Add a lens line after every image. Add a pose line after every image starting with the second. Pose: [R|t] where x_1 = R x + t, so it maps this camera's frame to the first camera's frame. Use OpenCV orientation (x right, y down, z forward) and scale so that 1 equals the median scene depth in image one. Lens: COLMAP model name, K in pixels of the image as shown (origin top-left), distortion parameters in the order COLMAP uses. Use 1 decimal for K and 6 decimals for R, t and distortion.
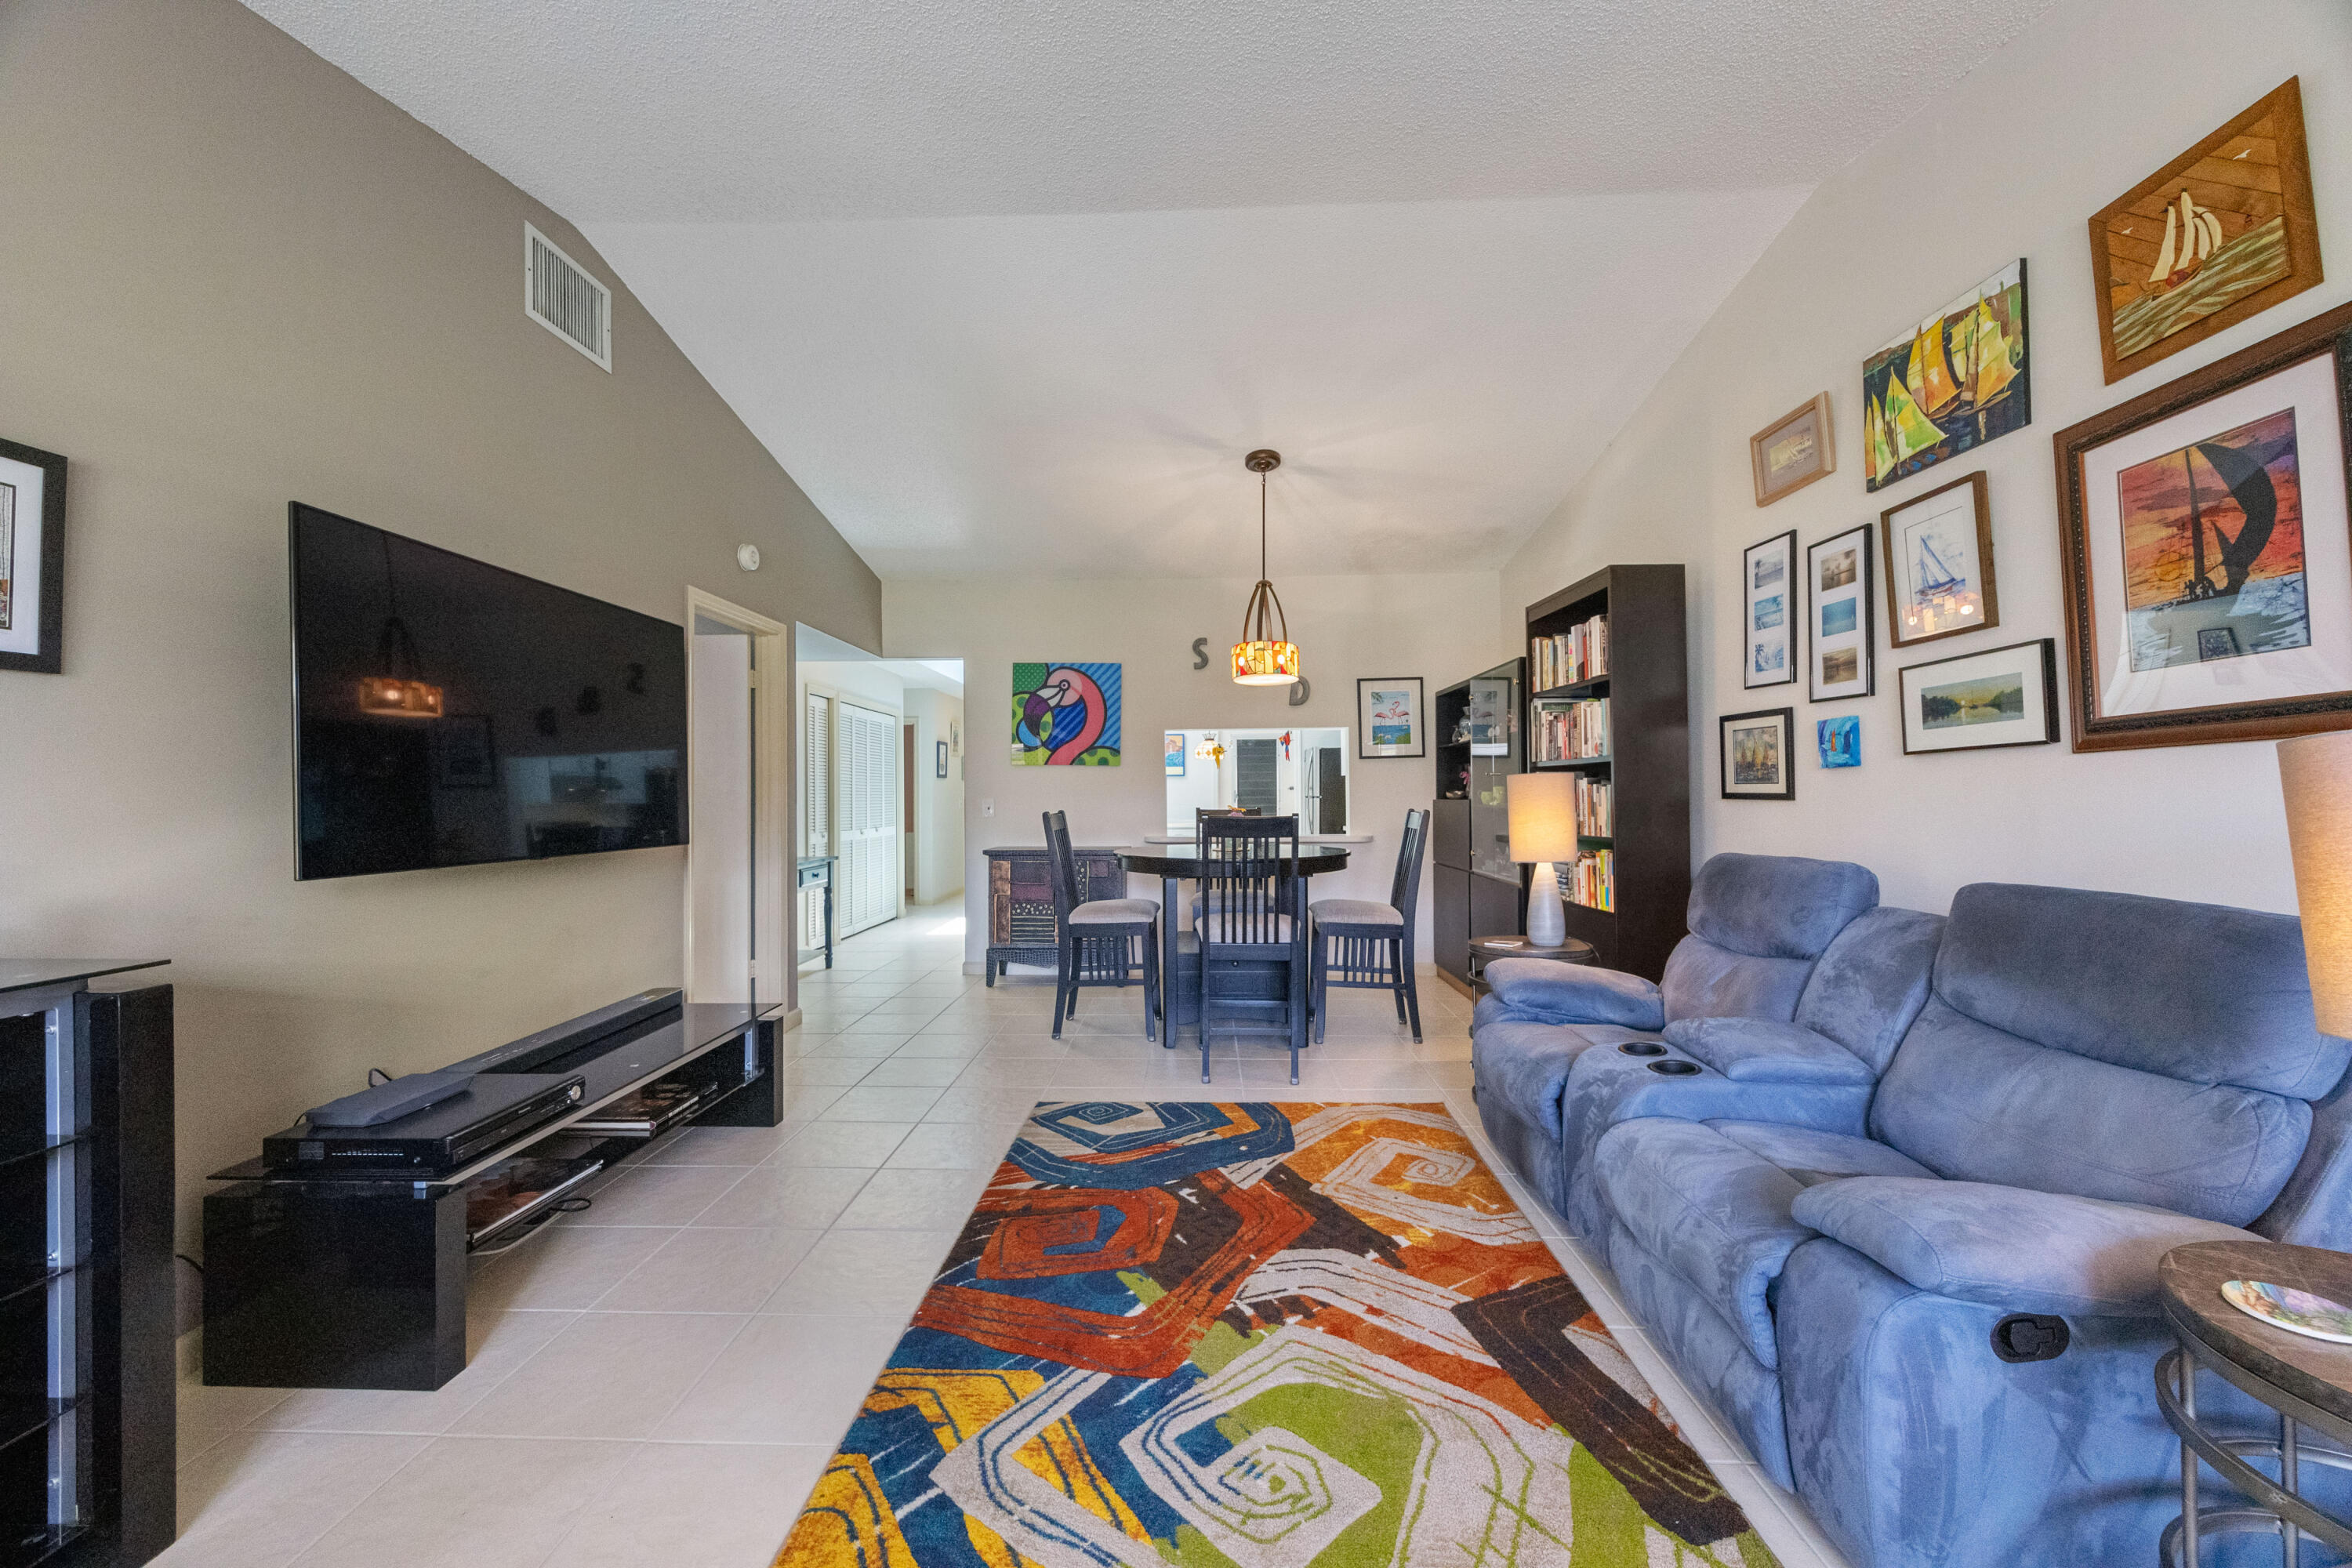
lens RADIAL K [[915.0, 0, 1171.4], [0, 915.0, 789.4], [0, 0, 1]] dist [-0.004652, 0.000498]
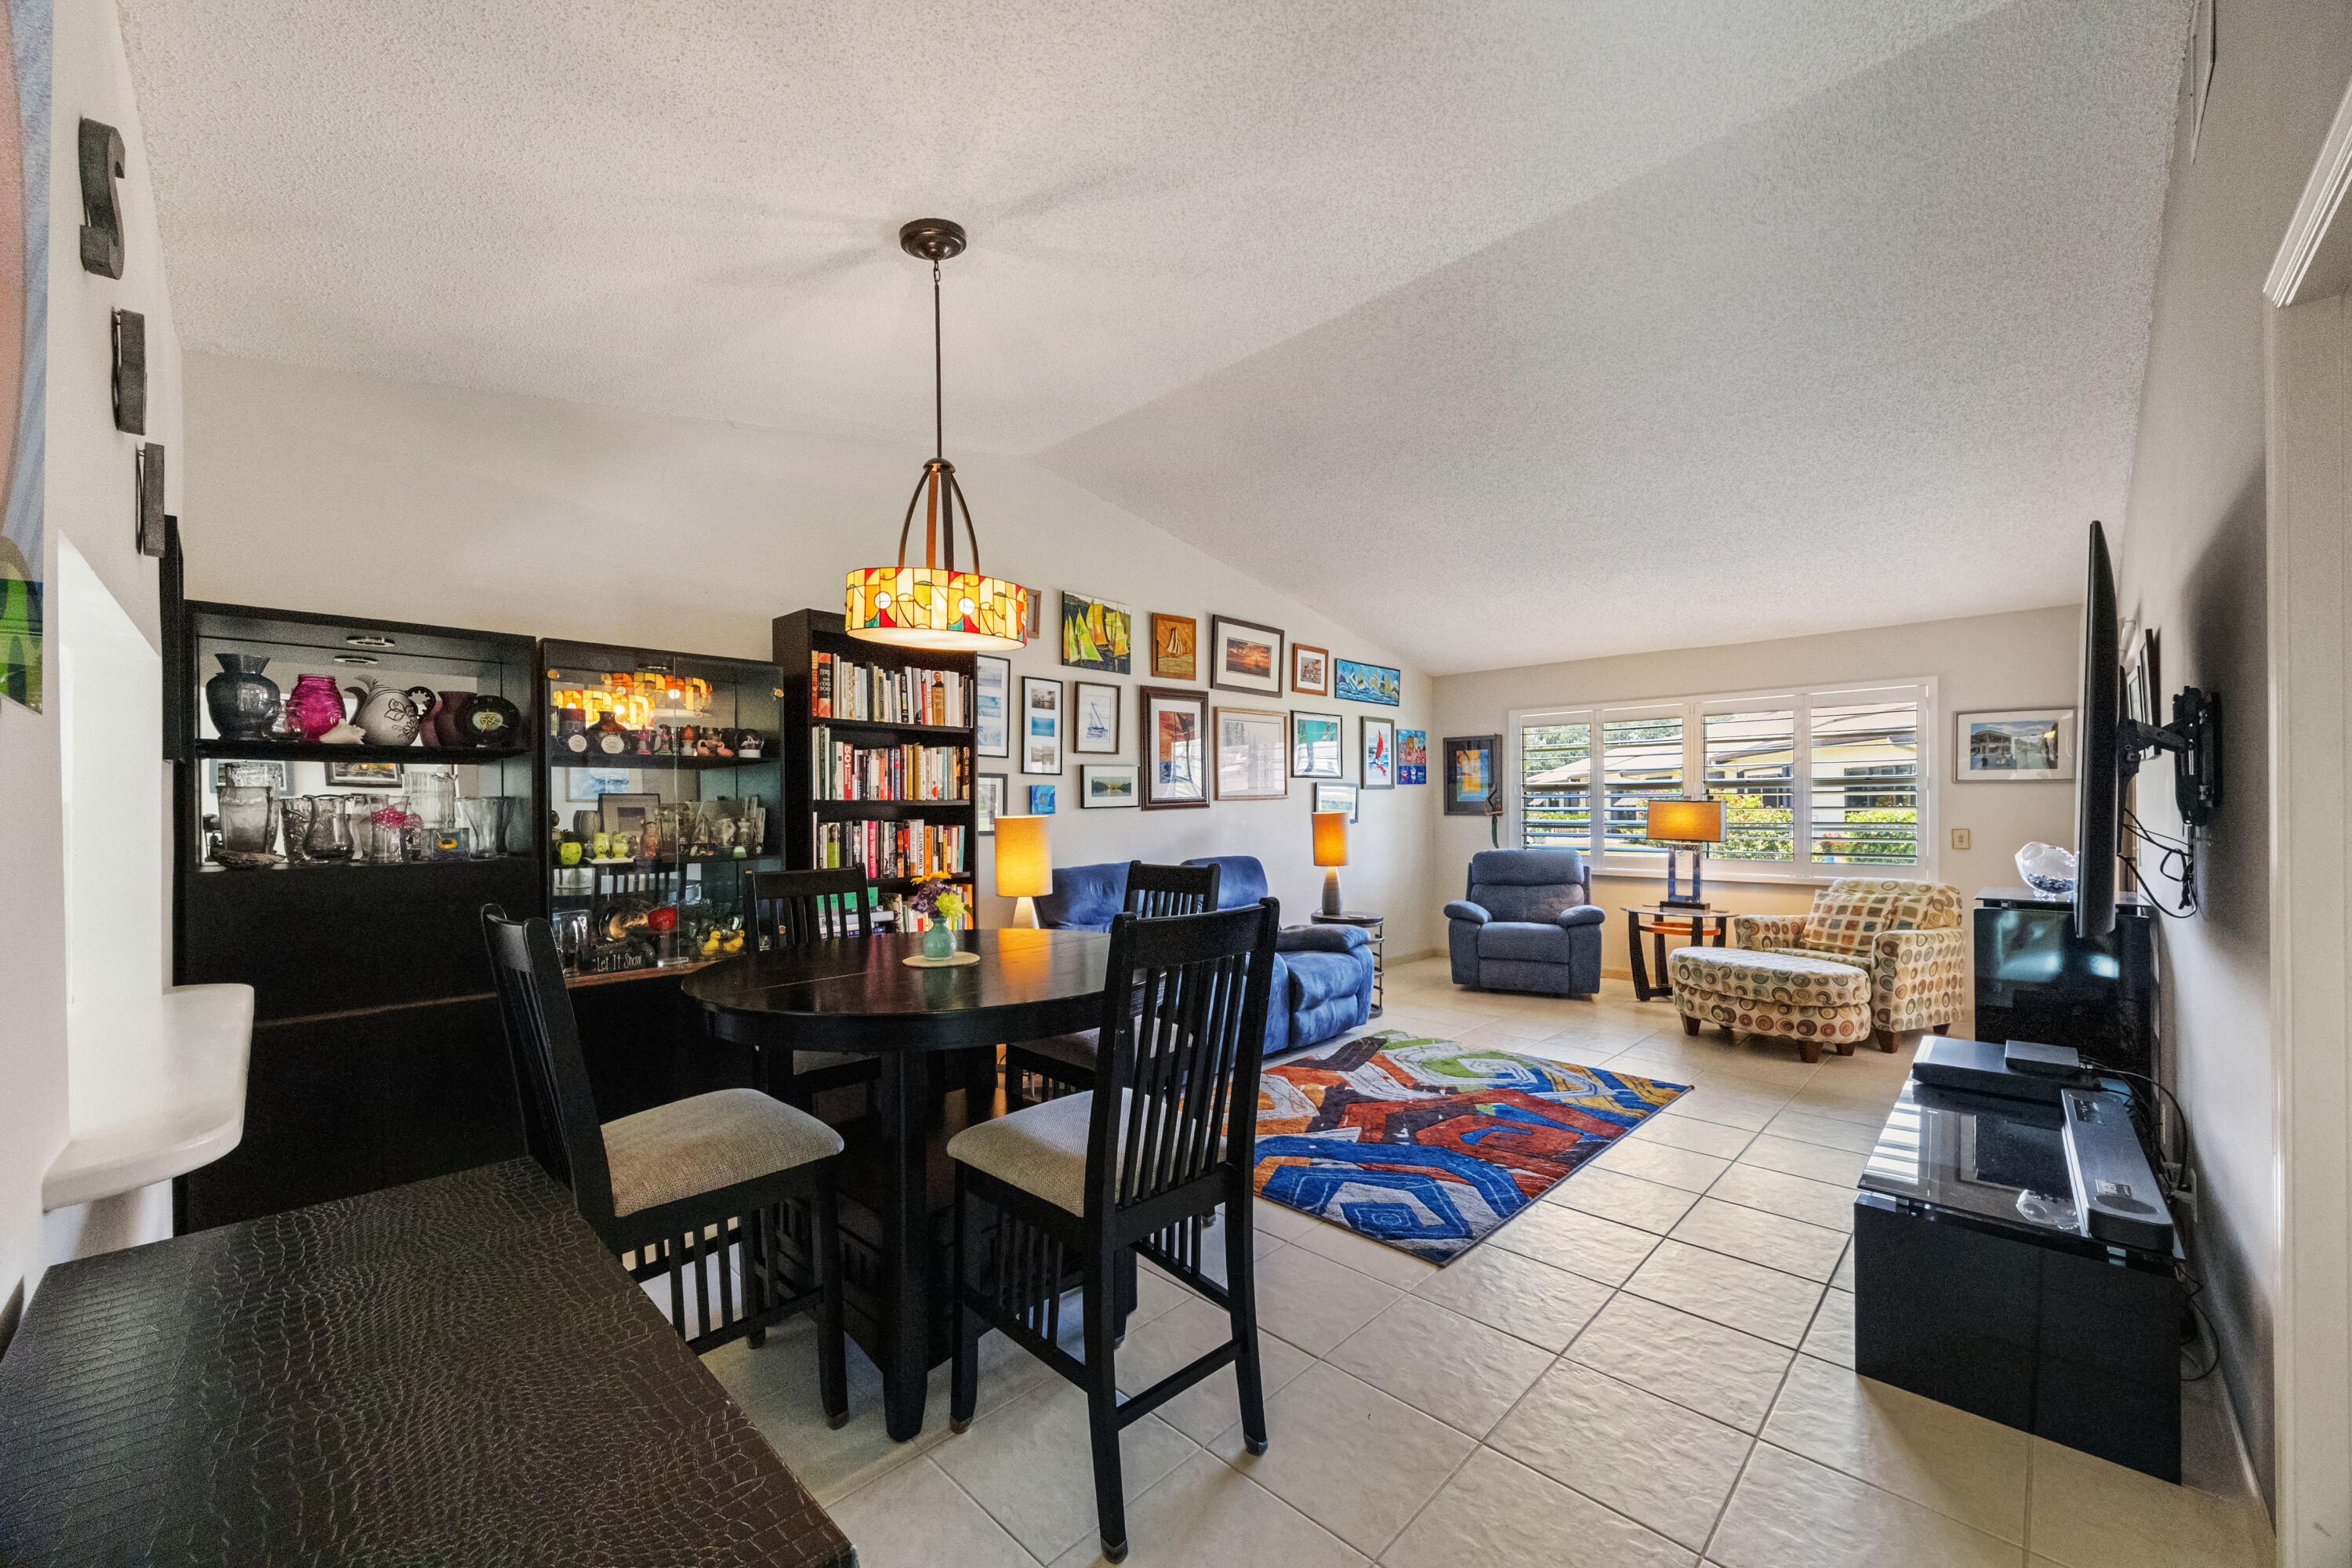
lens RADIAL K [[915.0, 0, 1174.1], [0, 915.0, 814.1], [0, 0, 1]] dist [-0.004652, 0.000498]
pose [[-0.746541, 0.007778, 0.665294, -0.604727], [0.010050, 0.999949, -0.000414, -0.021741], [-0.665263, 0.006378, -0.746582, 2.161578]]
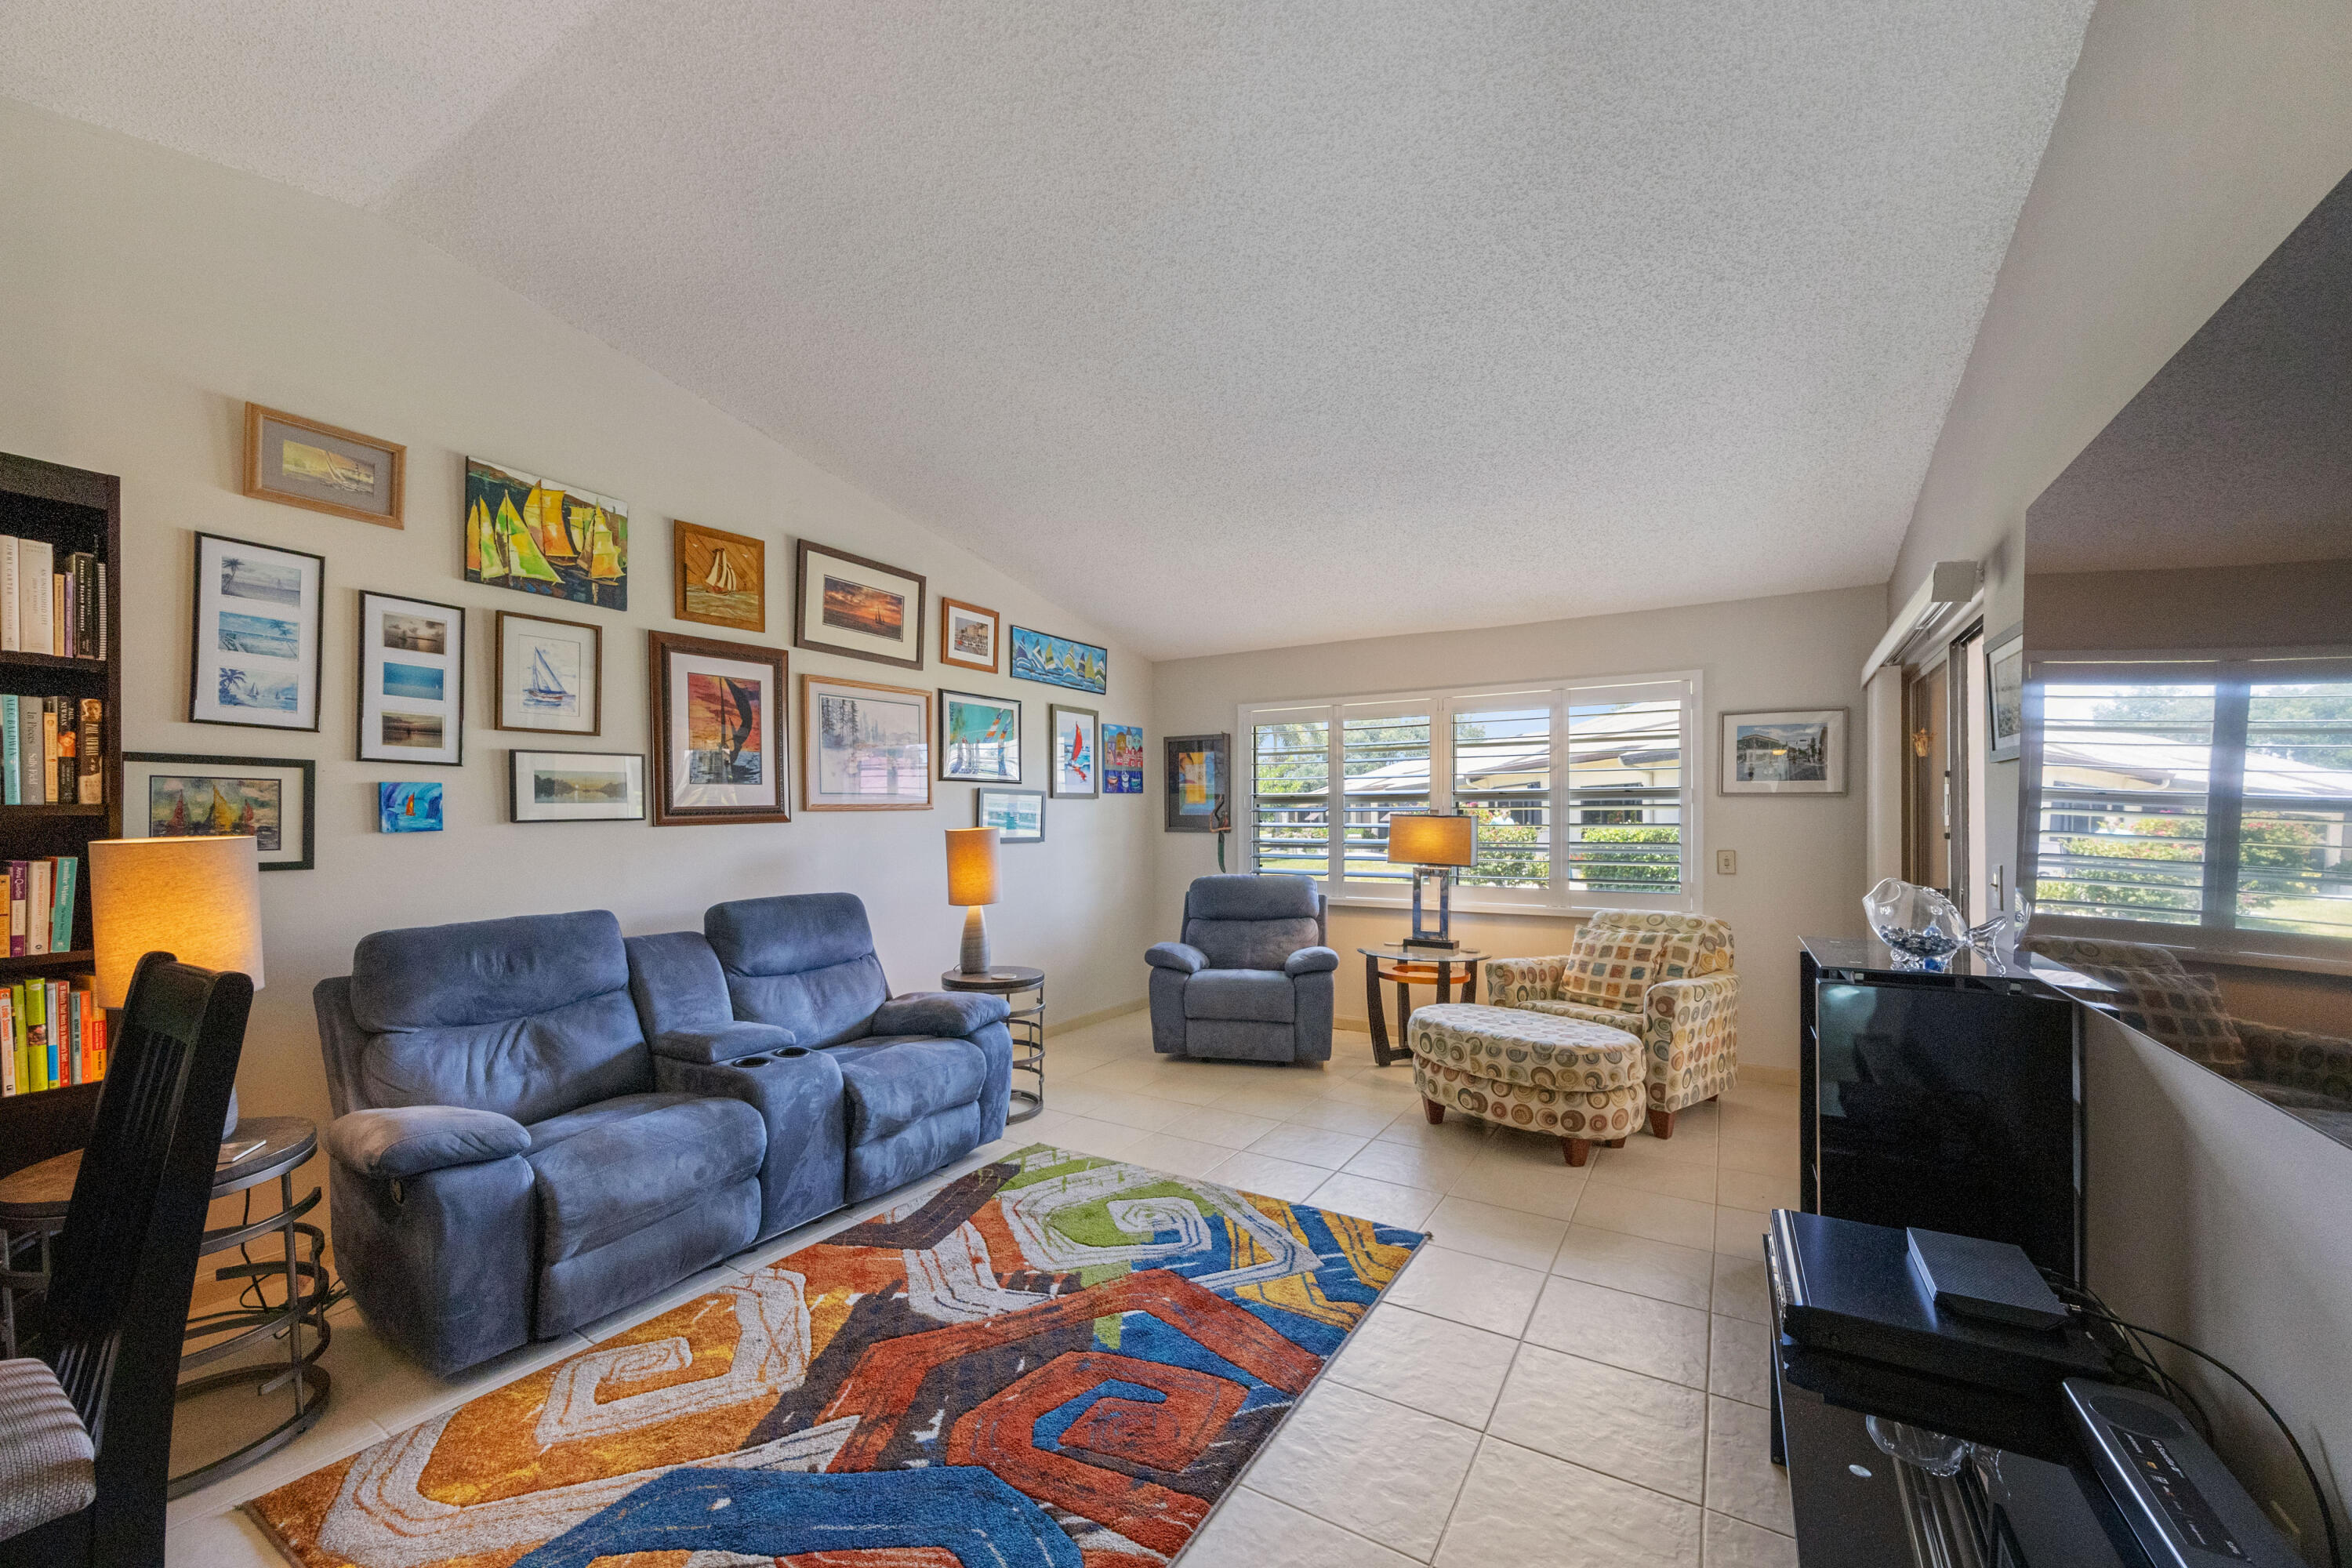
lens RADIAL K [[915.0, 0, 1175.9], [0, 915.0, 823.9], [0, 0, 1]] dist [-0.004652, 0.000498]
pose [[-0.875342, 0.007311, 0.483449, -0.486045], [0.006969, 0.999973, -0.002505, -0.025267], [-0.483454, 0.001176, -0.875369, 1.498978]]
